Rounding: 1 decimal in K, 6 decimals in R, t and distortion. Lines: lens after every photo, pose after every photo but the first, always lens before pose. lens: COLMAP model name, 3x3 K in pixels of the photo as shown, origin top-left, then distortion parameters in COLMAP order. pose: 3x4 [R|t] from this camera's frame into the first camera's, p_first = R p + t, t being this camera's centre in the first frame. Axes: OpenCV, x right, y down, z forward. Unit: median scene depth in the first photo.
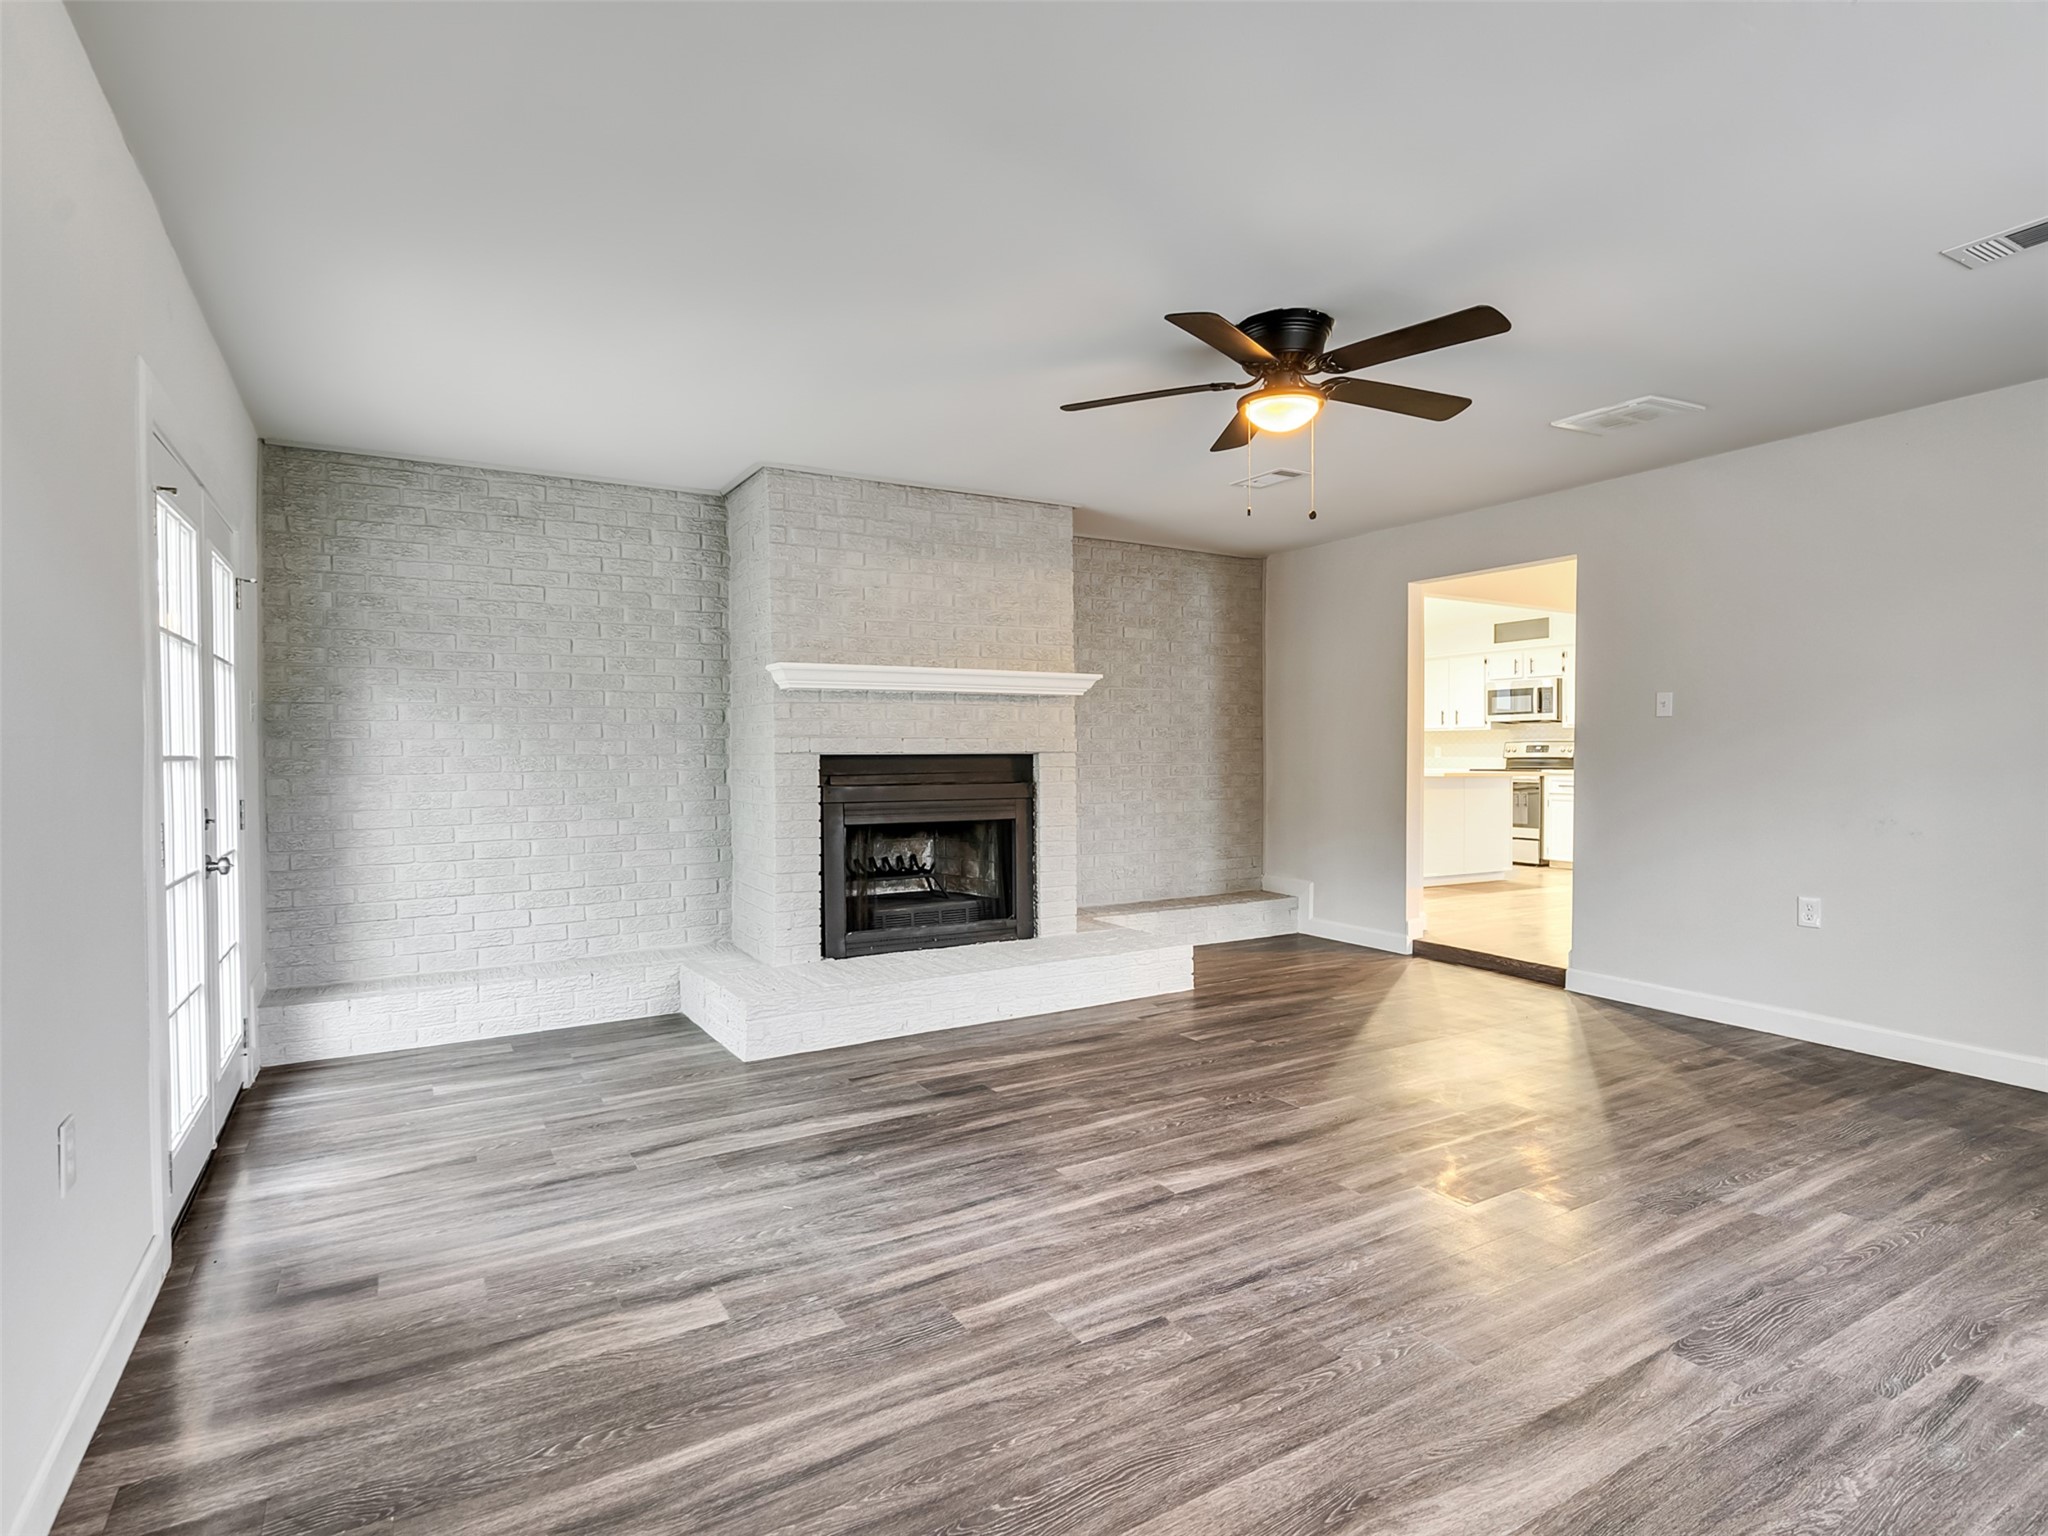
lens RADIAL K [[1047.5, 0, 1003.6], [0, 1047.5, 767.0], [0, 0, 1]] dist [-0.006297, 0.003125]
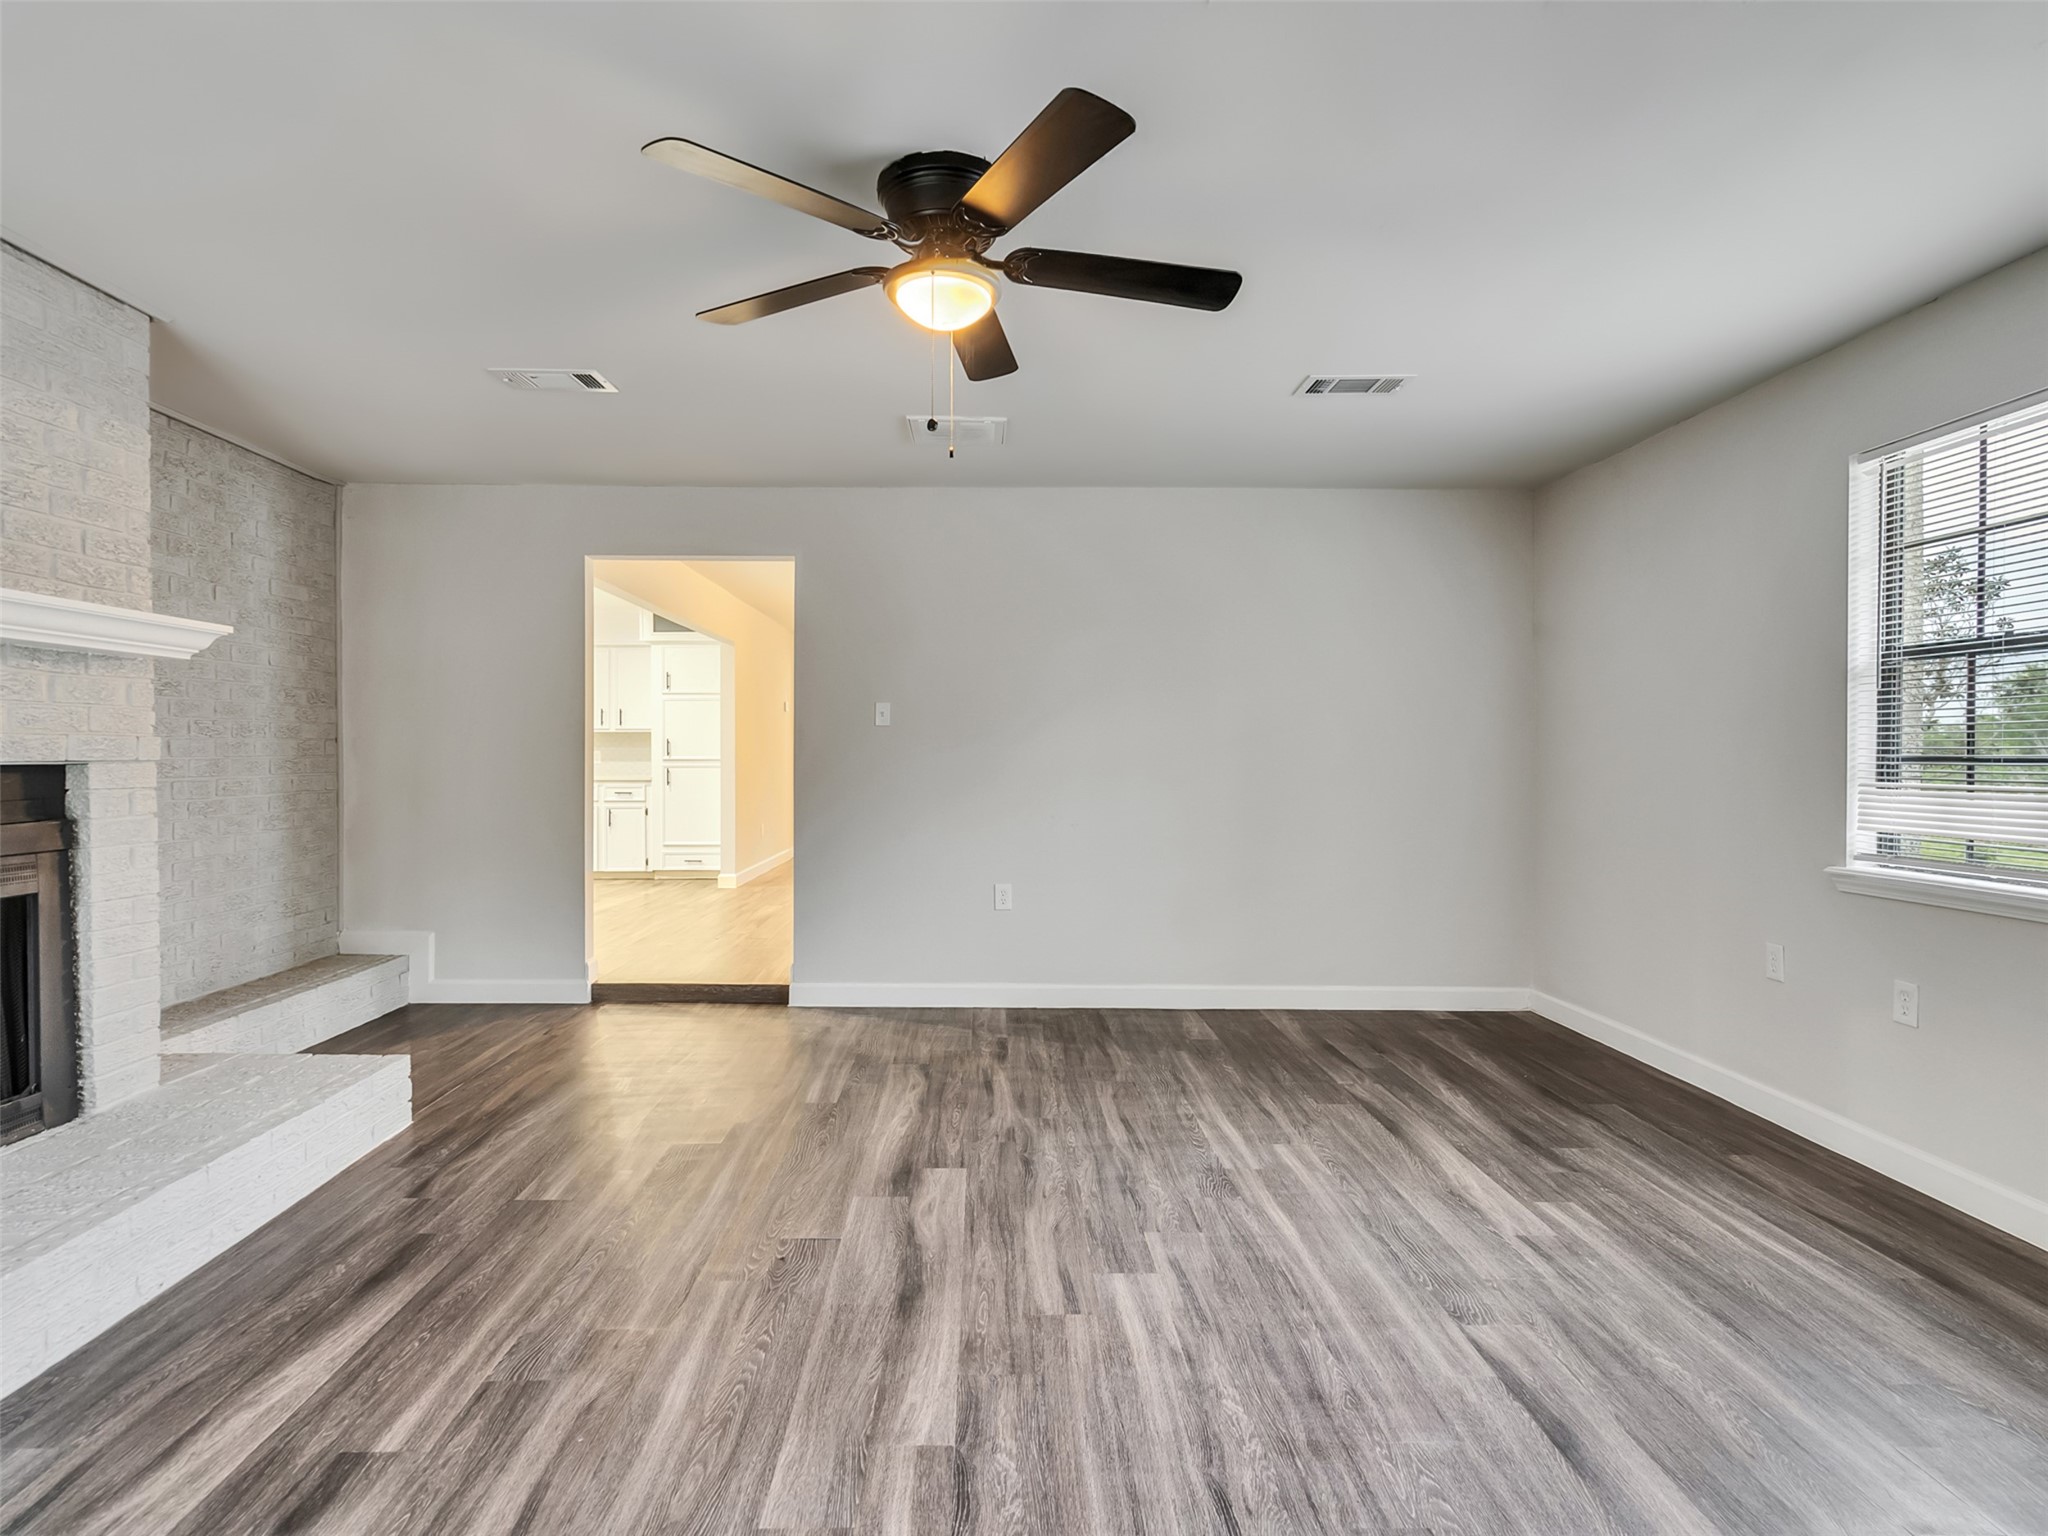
lens RADIAL K [[1047.5, 0, 1003.6], [0, 1047.5, 767.0], [0, 0, 1]] dist [-0.006297, 0.003125]
pose [[0.480216, -0.006667, 0.877125, -0.260476], [0.009475, 0.999952, 0.002414, -0.010224], [-0.877099, 0.007152, 0.480256, 0.442386]]
